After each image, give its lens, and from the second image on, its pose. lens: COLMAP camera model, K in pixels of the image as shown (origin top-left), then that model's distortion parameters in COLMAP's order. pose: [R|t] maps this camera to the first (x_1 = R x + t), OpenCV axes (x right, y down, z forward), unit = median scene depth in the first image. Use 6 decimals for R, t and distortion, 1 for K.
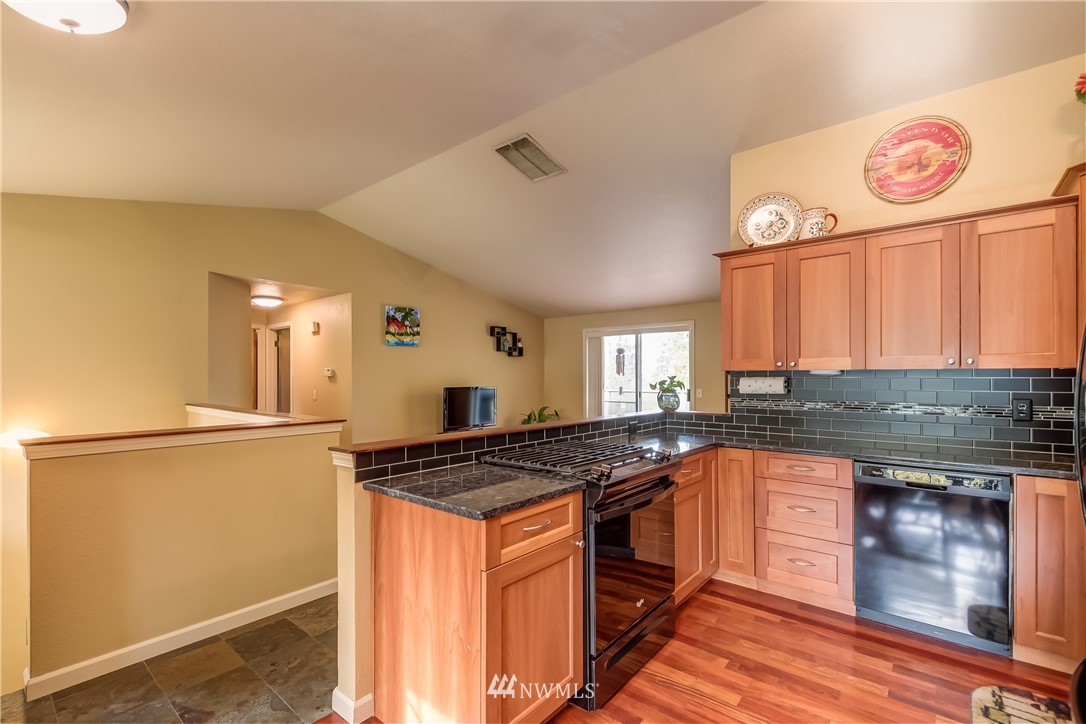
lens RADIAL K [[480.9, 0, 552.5], [0, 480.9, 377.8], [0, 0, 1]] dist [0.001549, 0.001179]
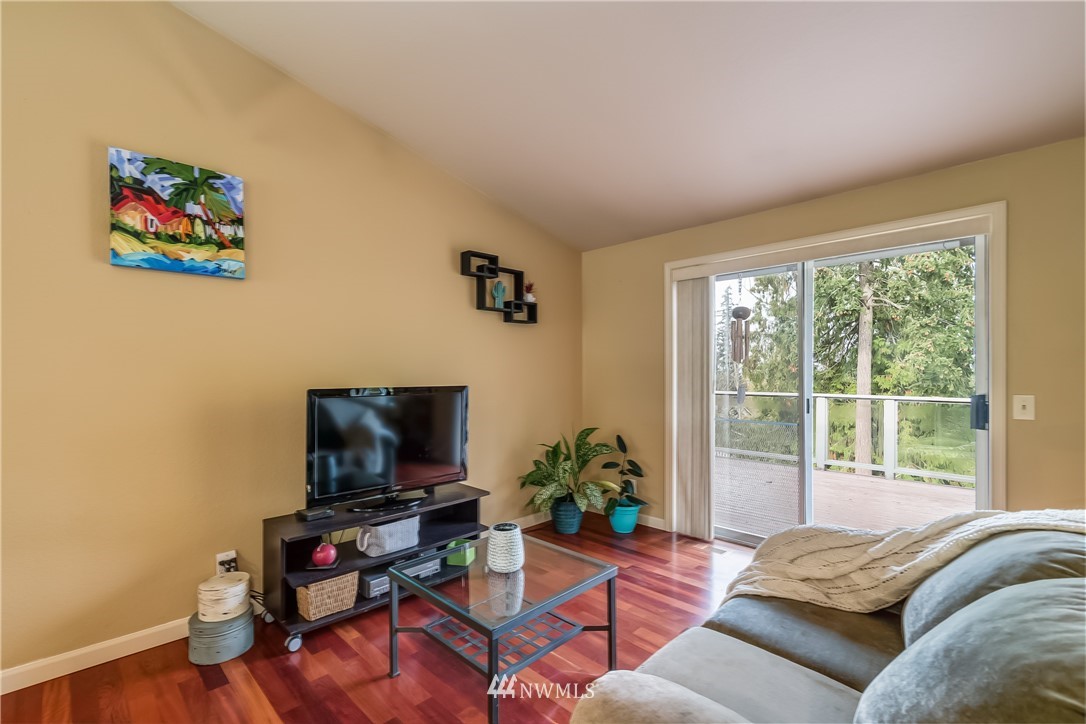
lens RADIAL K [[480.9, 0, 542.5], [0, 480.9, 370.8], [0, 0, 1]] dist [0.001549, 0.001179]
pose [[0.994913, -0.001934, -0.100723, -0.009127], [0.000824, 0.999938, -0.011063, 0.008162], [0.100738, 0.010924, 0.994853, 0.561950]]
